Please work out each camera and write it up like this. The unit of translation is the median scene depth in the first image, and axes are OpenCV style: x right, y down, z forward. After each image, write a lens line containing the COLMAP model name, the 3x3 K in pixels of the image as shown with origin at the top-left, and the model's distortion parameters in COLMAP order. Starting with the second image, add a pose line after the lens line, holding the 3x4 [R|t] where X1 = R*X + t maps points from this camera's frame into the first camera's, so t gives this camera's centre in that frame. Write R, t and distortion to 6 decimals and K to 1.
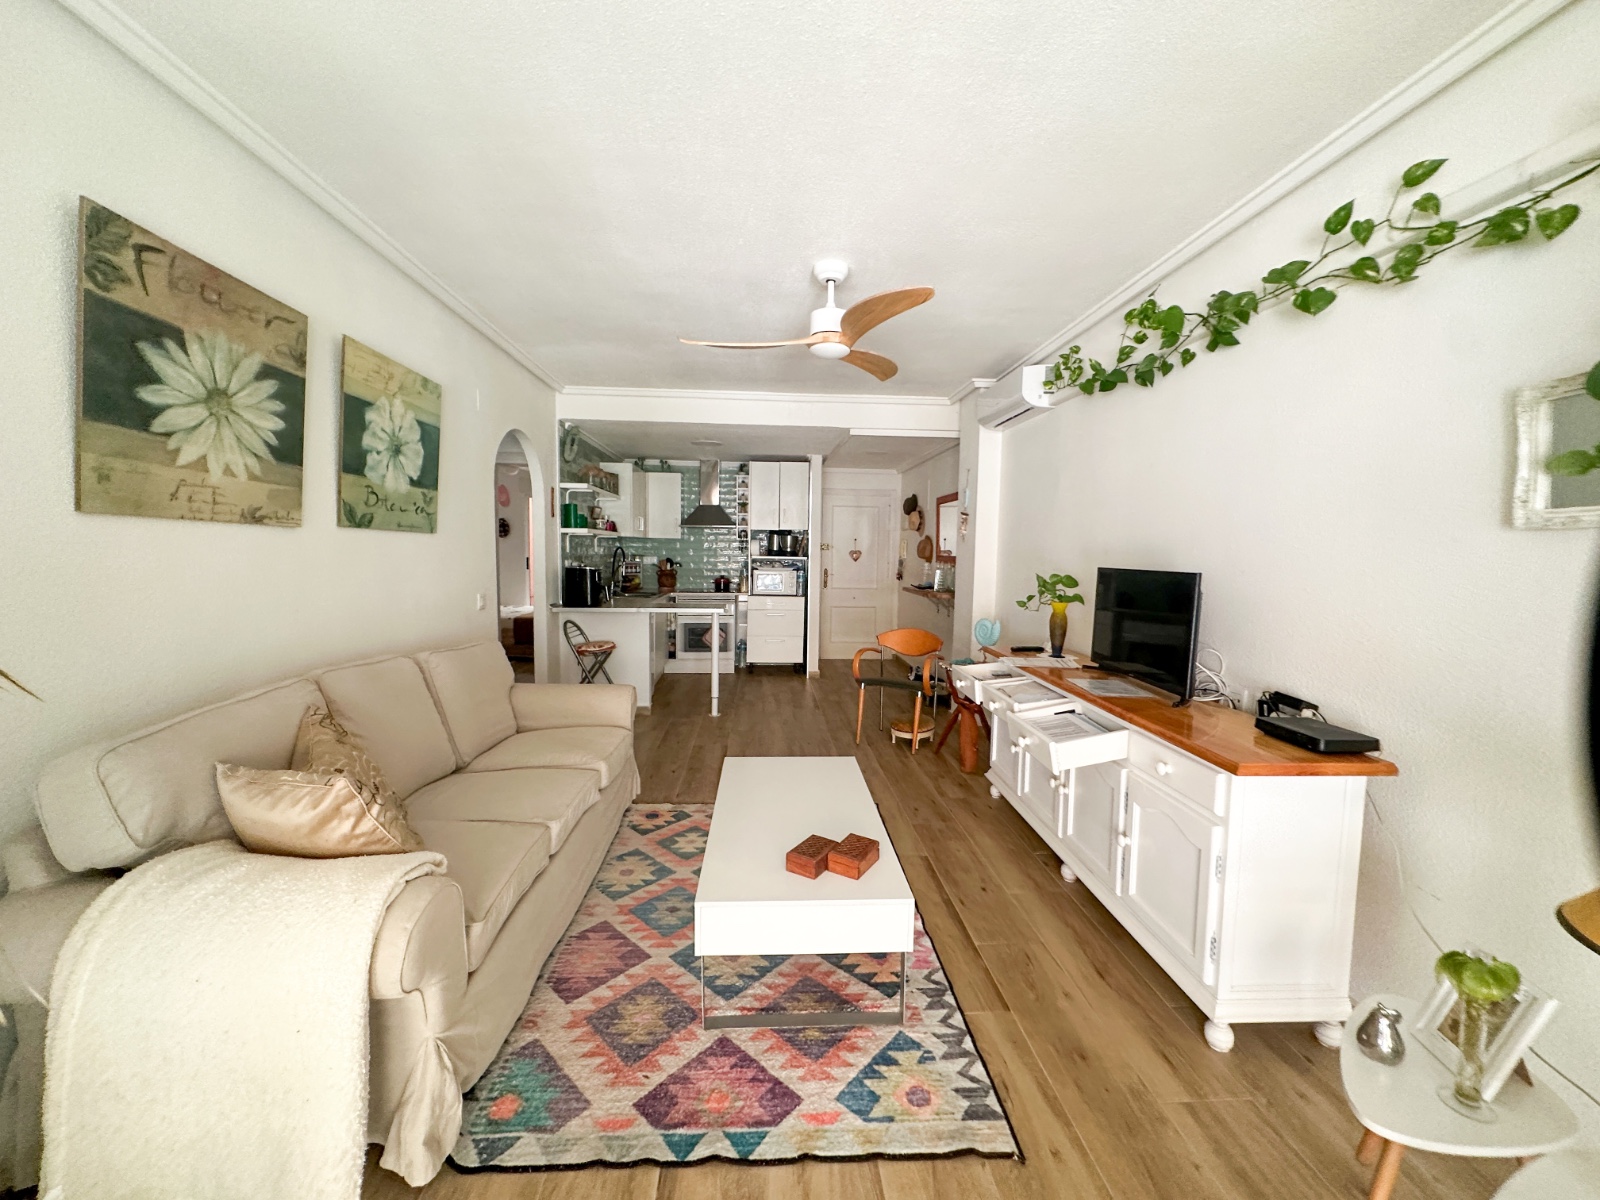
lens RADIAL K [[644.1, 0, 802.9], [0, 644.1, 600.6], [0, 0, 1]] dist [0.002478, 0.000204]
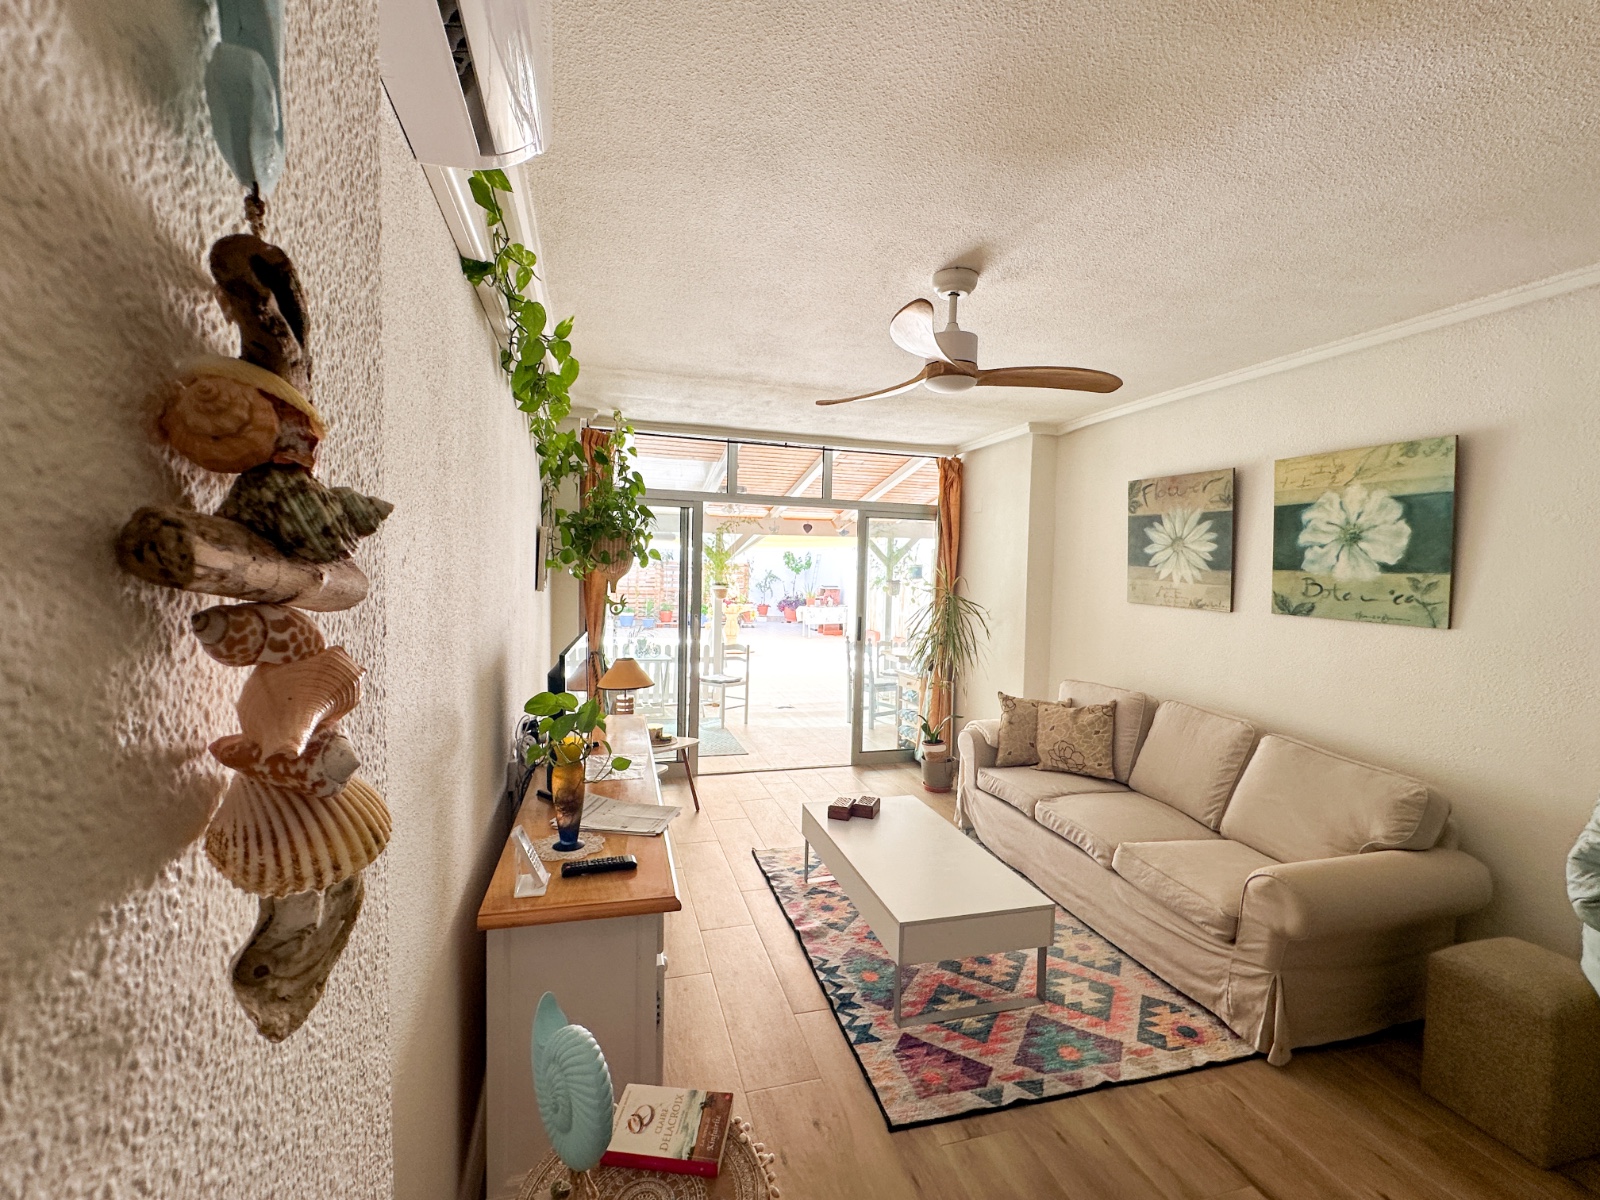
lens RADIAL K [[705.2, 0, 799.1], [0, 705.2, 595.7], [0, 0, 1]] dist [-0.000025, -0.000001]
pose [[-0.976993, -0.027911, -0.211438, 0.524191], [-0.053157, 0.991980, 0.114675, -0.292849], [0.206542, 0.123276, -0.970641, 2.430275]]
